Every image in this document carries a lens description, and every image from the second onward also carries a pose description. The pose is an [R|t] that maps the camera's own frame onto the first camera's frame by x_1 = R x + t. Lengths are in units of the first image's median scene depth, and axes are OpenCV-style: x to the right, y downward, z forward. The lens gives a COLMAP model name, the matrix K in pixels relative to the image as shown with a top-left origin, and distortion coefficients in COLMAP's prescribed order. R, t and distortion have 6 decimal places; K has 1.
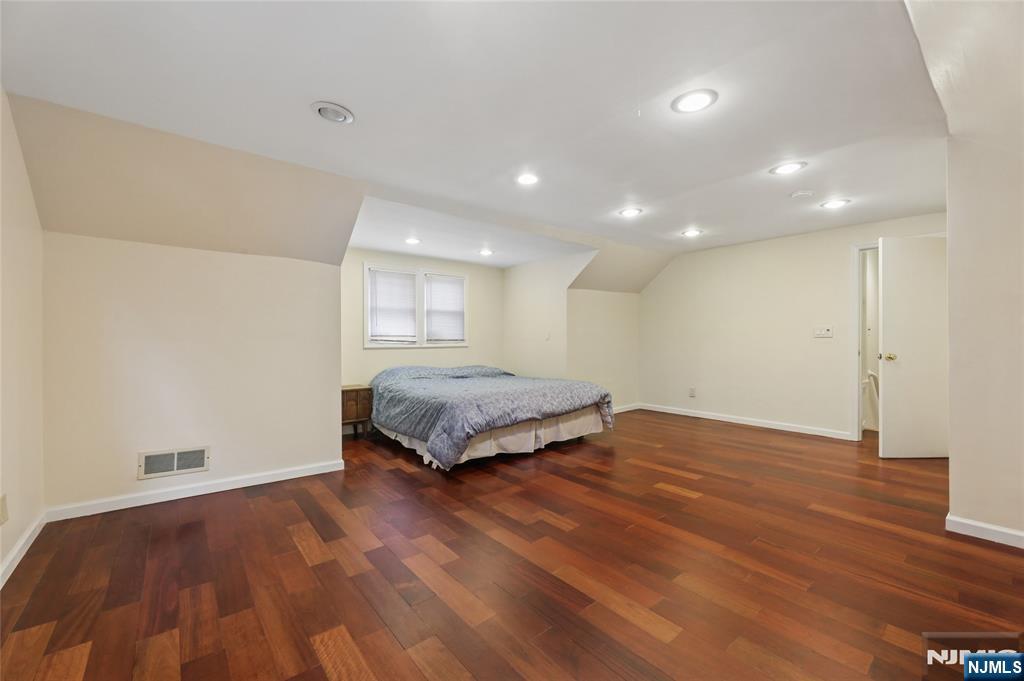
lens RADIAL K [[416.7, 0, 514.0], [0, 416.7, 337.1], [0, 0, 1]] dist [-0.004421, -0.000106]
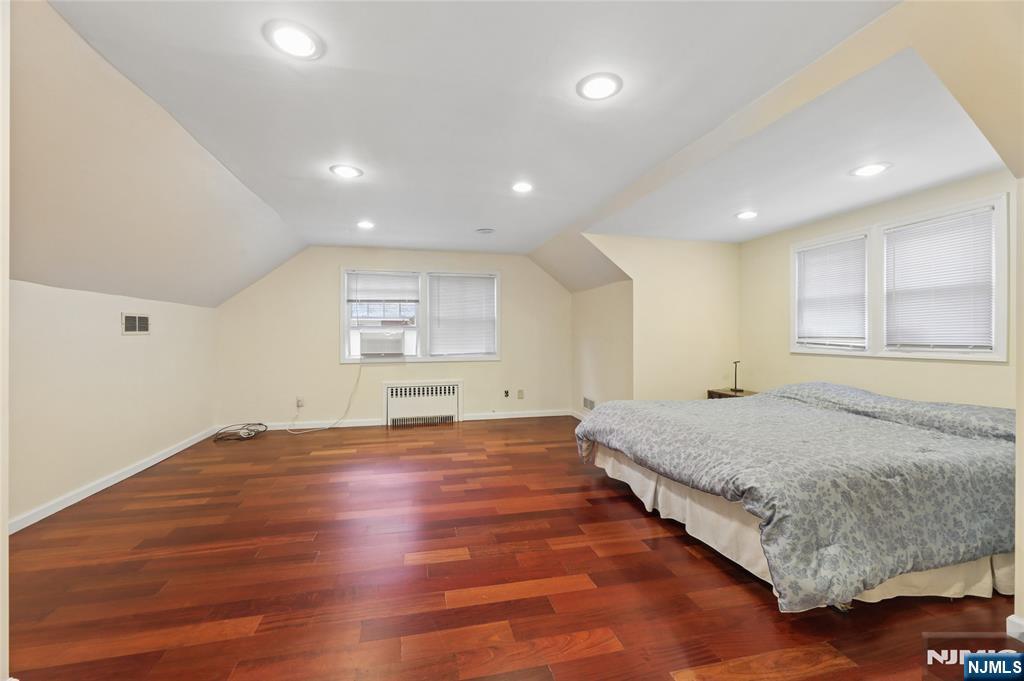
lens RADIAL K [[416.7, 0, 512.1], [0, 416.7, 339.6], [0, 0, 1]] dist [-0.004421, -0.000106]
pose [[-0.437523, 0.006289, -0.899185, 0.564790], [-0.000955, 0.999972, 0.007459, -0.003961], [0.899207, 0.004122, -0.437504, 0.831383]]
